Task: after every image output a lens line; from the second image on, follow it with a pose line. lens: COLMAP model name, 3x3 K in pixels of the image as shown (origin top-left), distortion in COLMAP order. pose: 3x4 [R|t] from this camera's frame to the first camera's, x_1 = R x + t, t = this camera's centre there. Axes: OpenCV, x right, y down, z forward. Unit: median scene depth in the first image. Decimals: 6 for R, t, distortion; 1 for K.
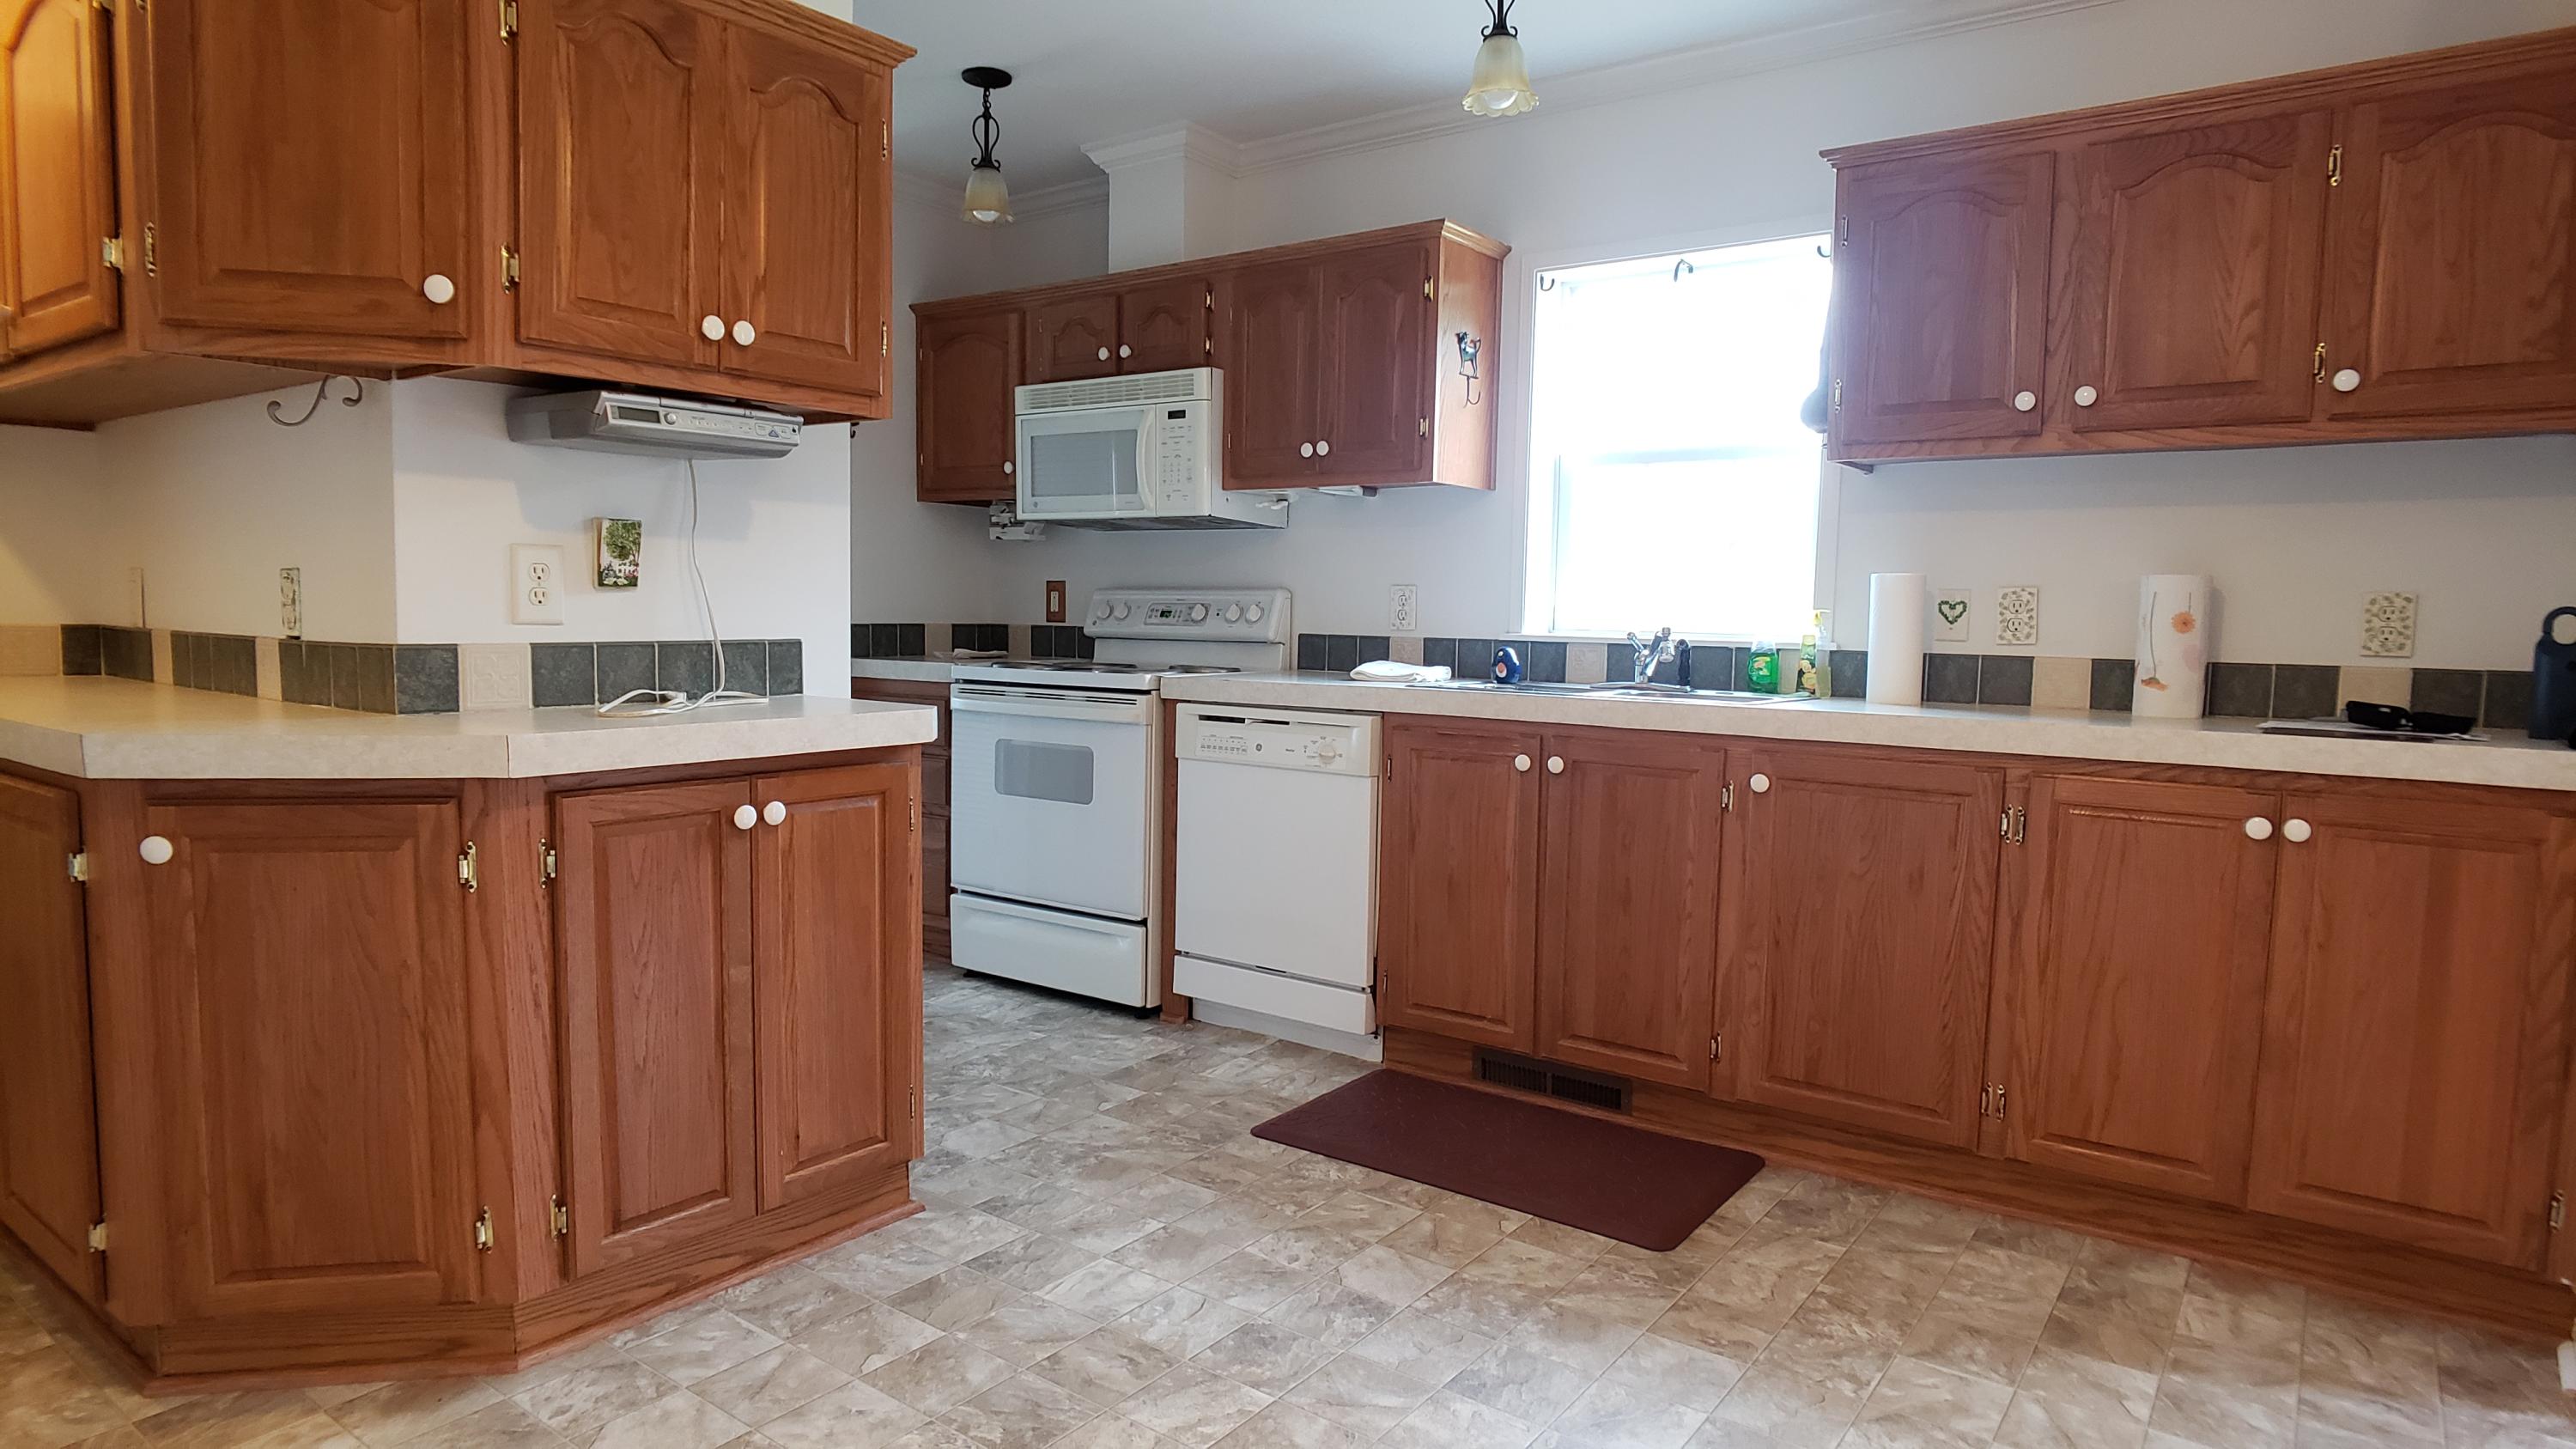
lens RADIAL K [[1438.2, 0, 1307.5], [0, 1438.2, 733.0], [0, 0, 1]] dist [-0.036726, 0.000933]
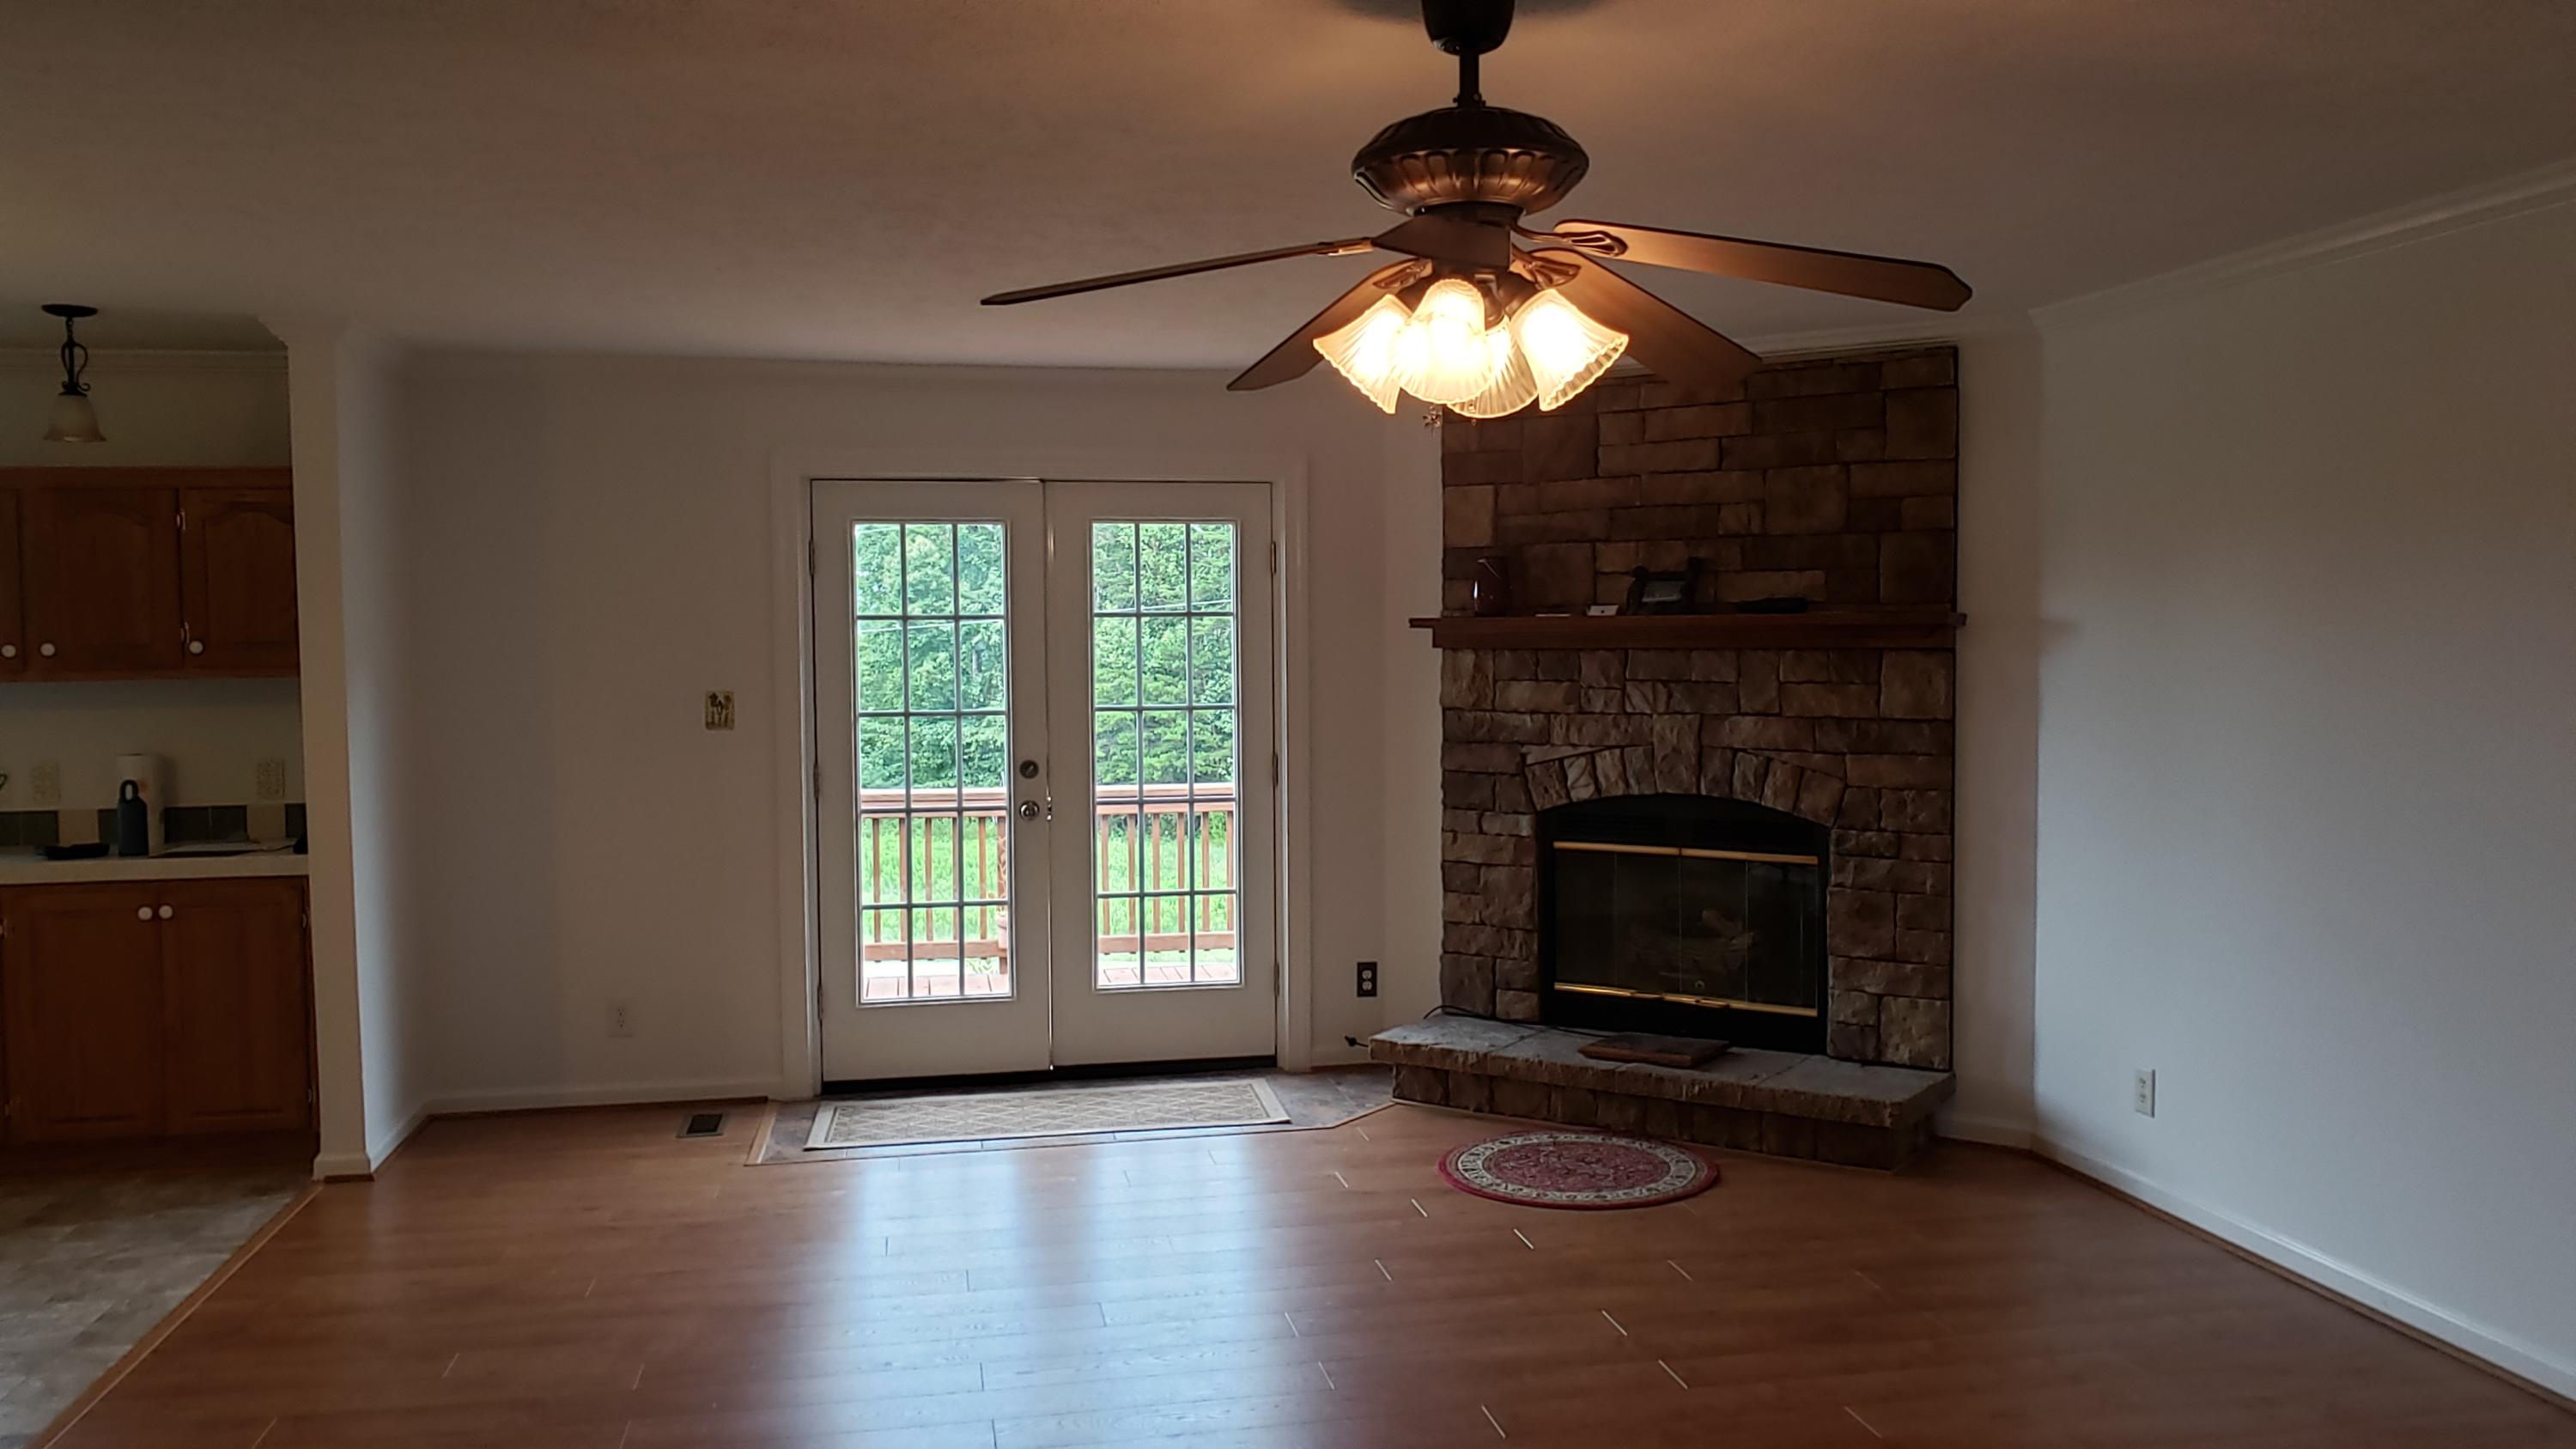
lens RADIAL K [[1983.3, 0, 1319.9], [0, 1983.3, 724.6], [0, 0, 1]] dist [0.077574, -0.222153]
pose [[0.673659, -0.061121, 0.736511, -0.115214], [0.084199, 0.996433, 0.005678, -0.050989], [-0.734230, 0.058189, 0.676402, -1.544877]]
